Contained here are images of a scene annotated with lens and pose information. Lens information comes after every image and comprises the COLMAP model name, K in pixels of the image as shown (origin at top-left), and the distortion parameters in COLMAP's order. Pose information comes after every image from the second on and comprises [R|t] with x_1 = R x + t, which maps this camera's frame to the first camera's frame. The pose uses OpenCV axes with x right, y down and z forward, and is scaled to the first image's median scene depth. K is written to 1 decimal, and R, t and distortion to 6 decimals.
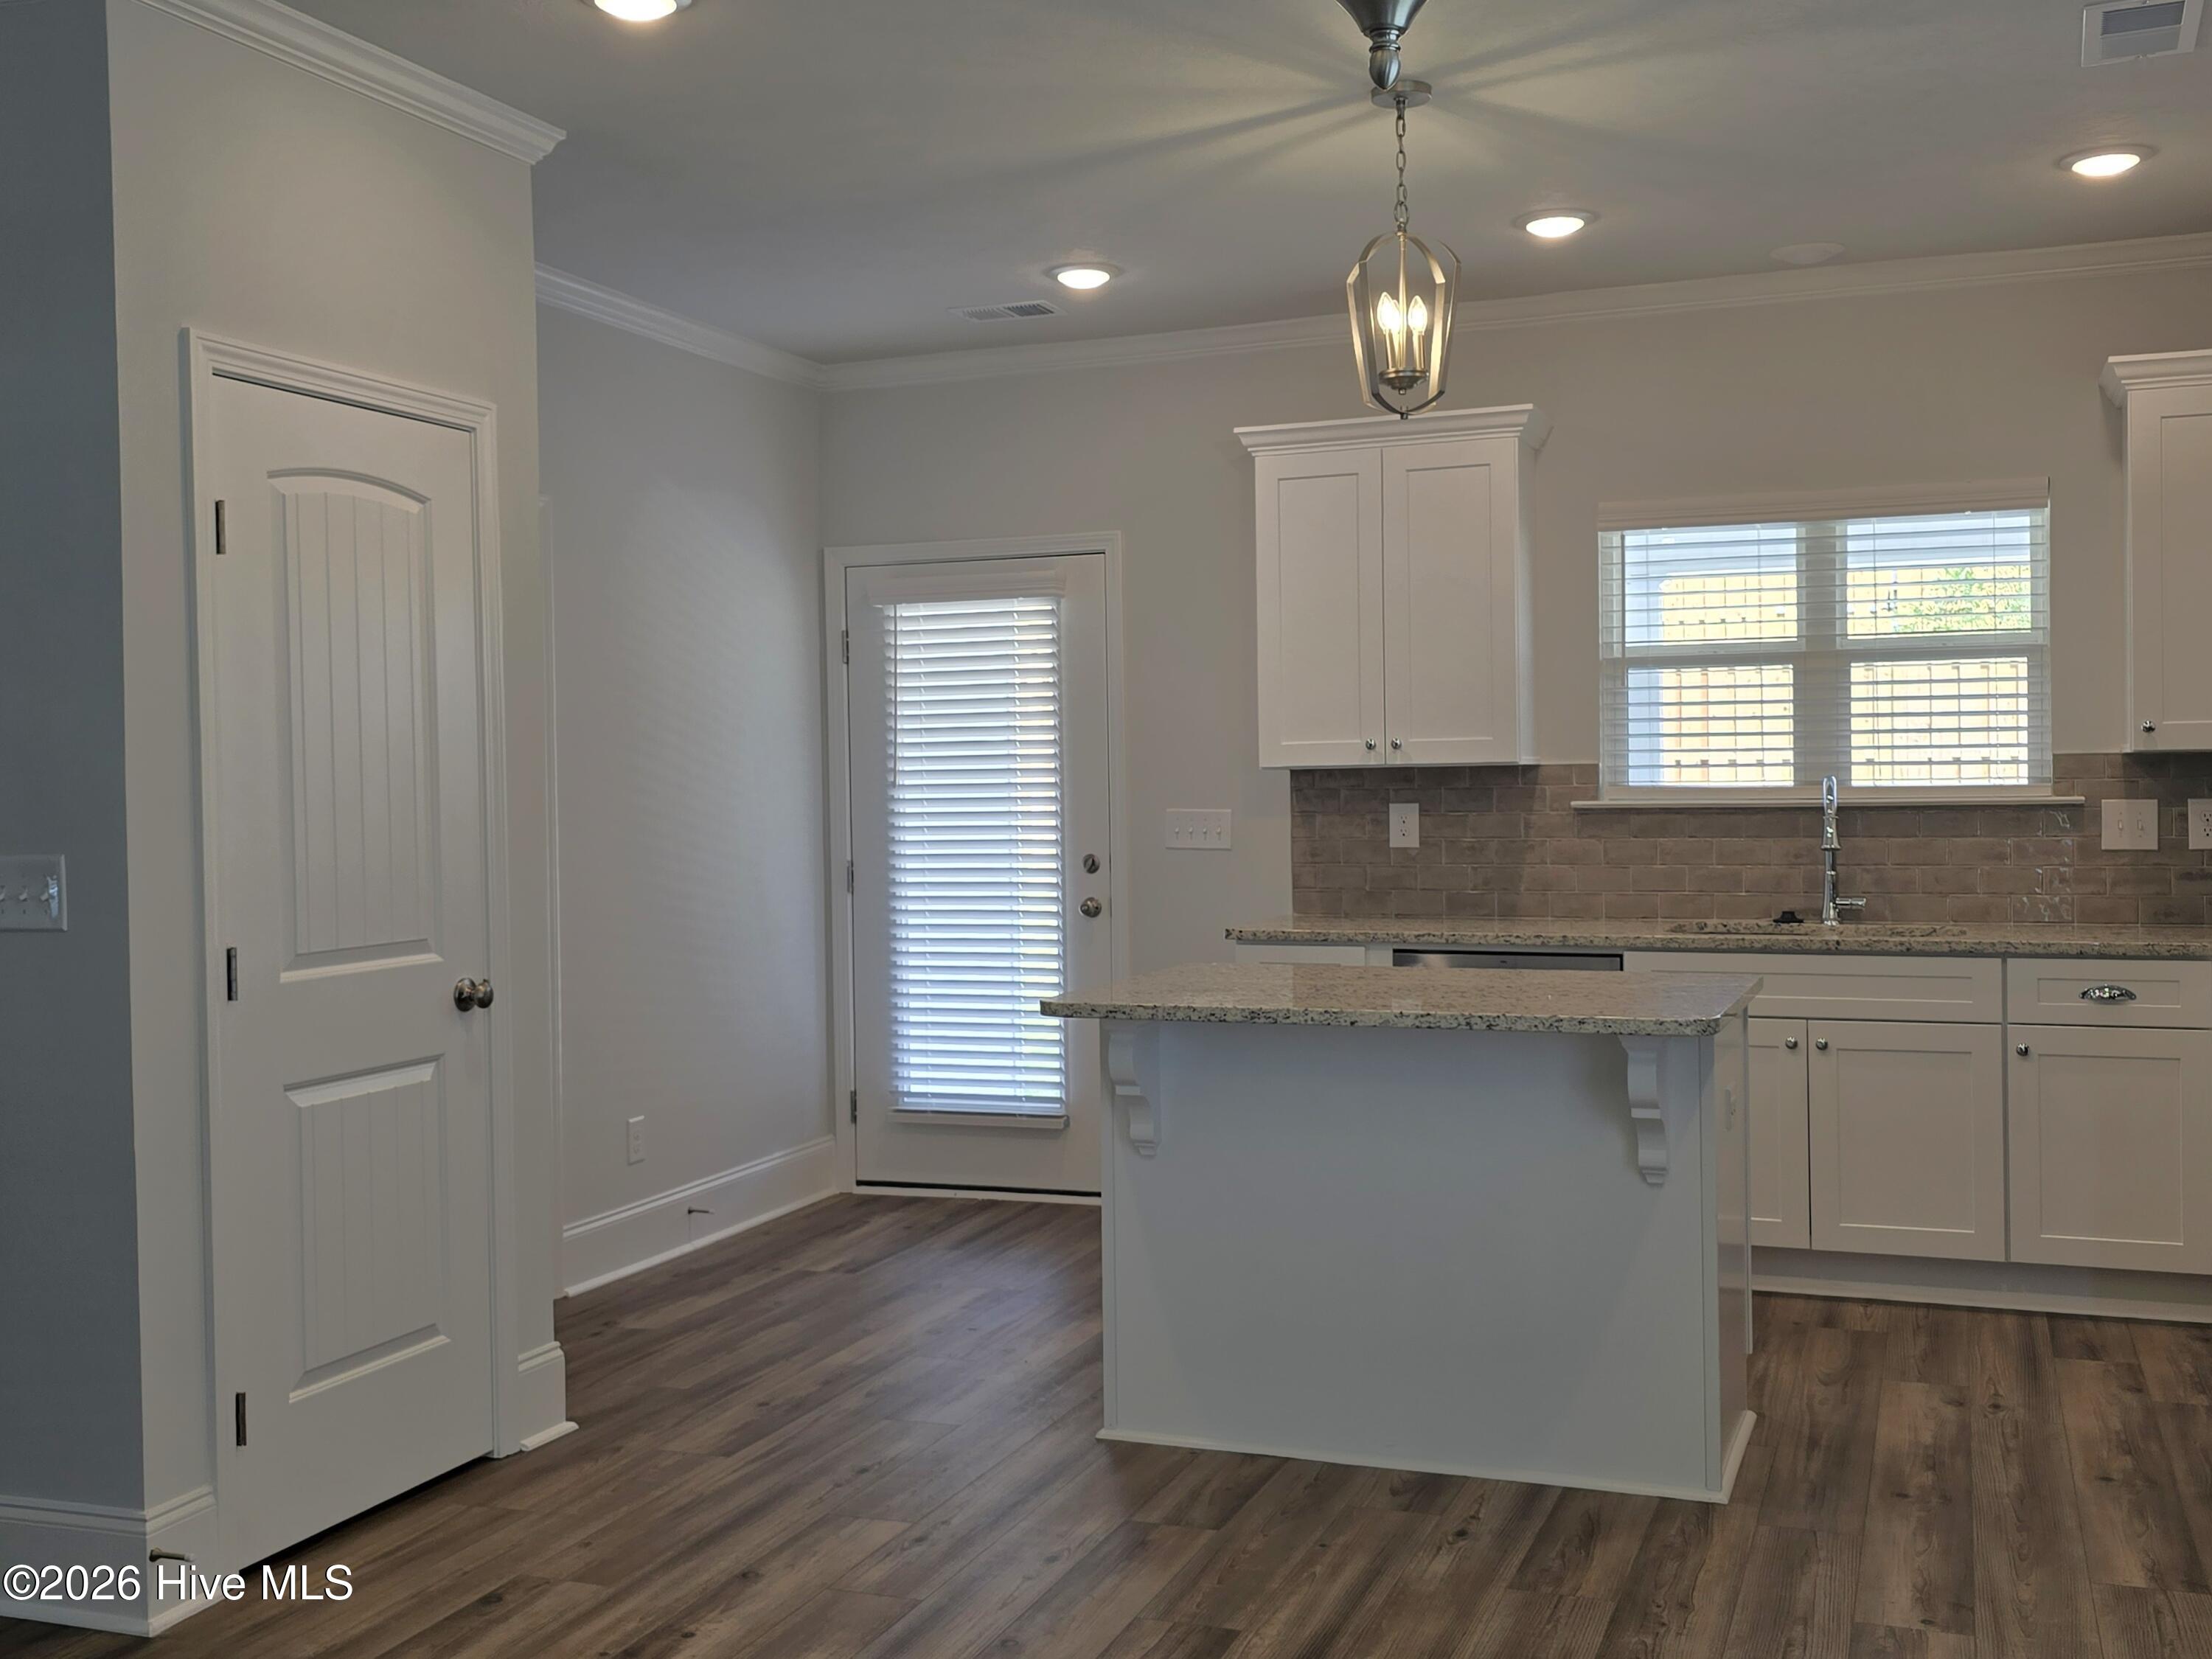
lens RADIAL K [[2247.7, 0, 1051.7], [0, 2247.7, 825.6], [0, 0, 1]] dist [0.066319, 0.000000]
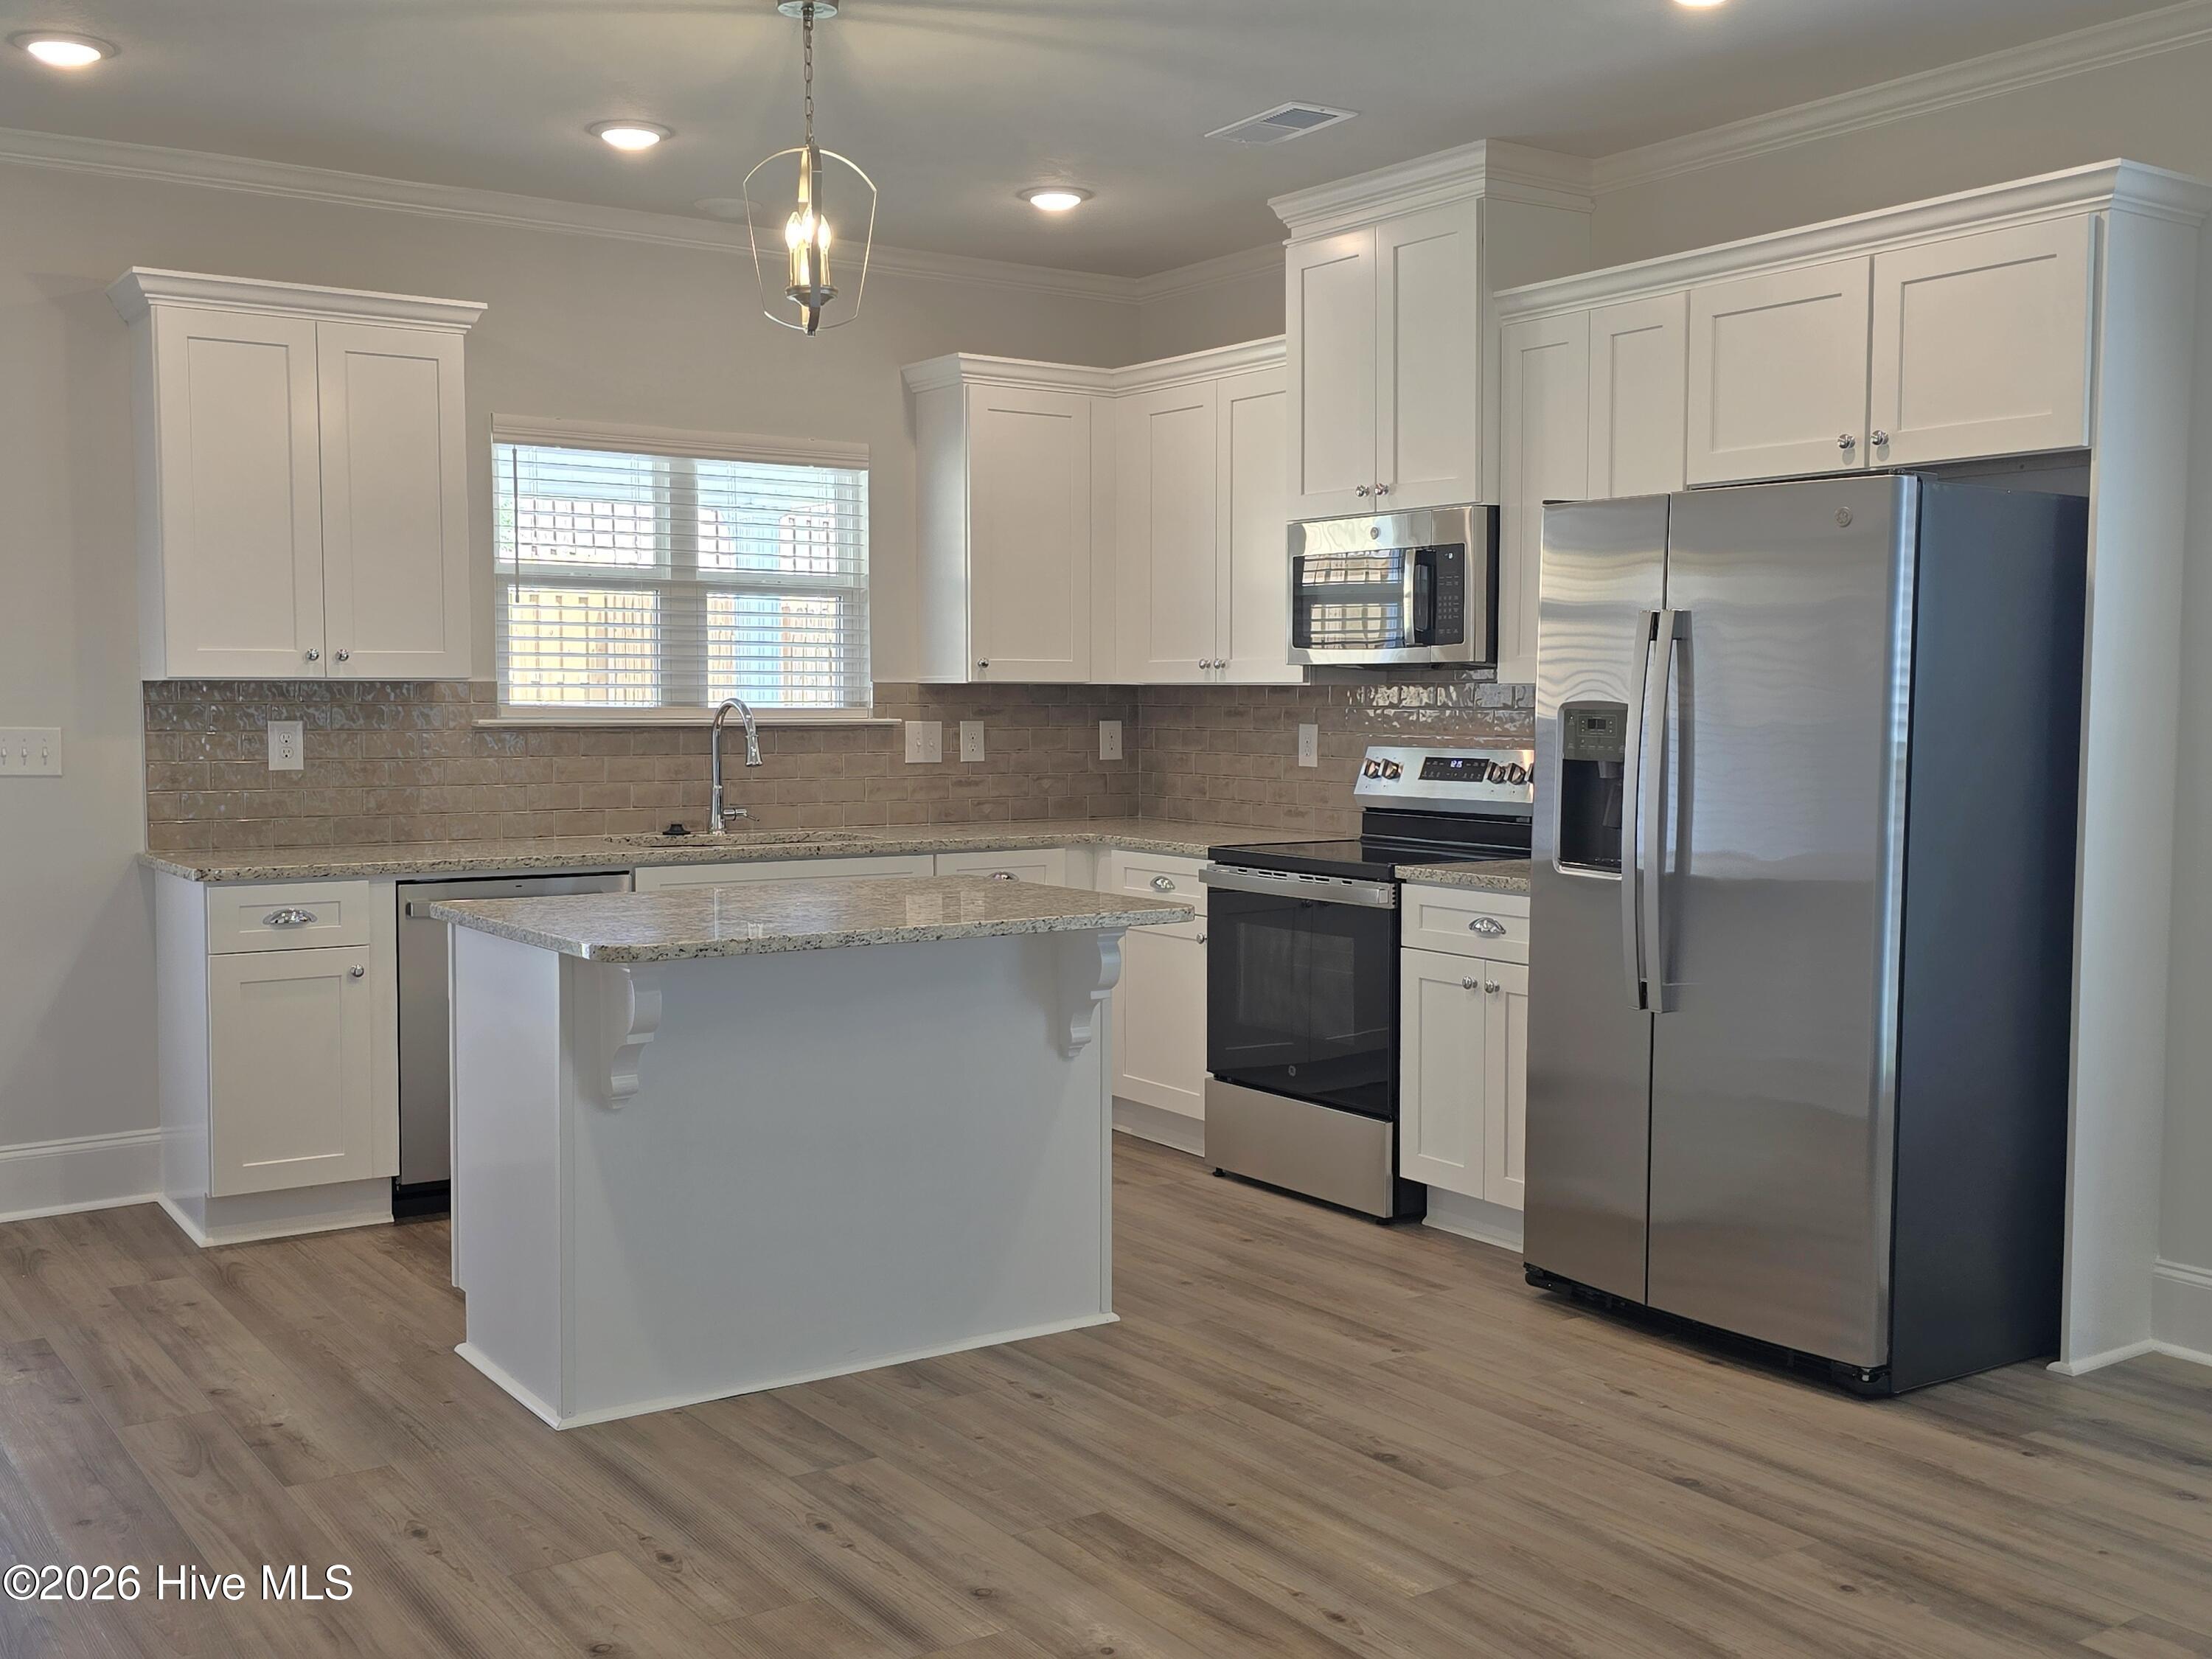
lens RADIAL K [[2247.7, 0, 1104.8], [0, 2247.7, 832.4], [0, 0, 1]] dist [0.066319, 0.000000]
pose [[0.557878, -0.037232, 0.829087, -0.445133], [0.004326, 0.999110, 0.041956, -0.001993], [-0.829912, -0.019820, 0.557542, 0.242223]]
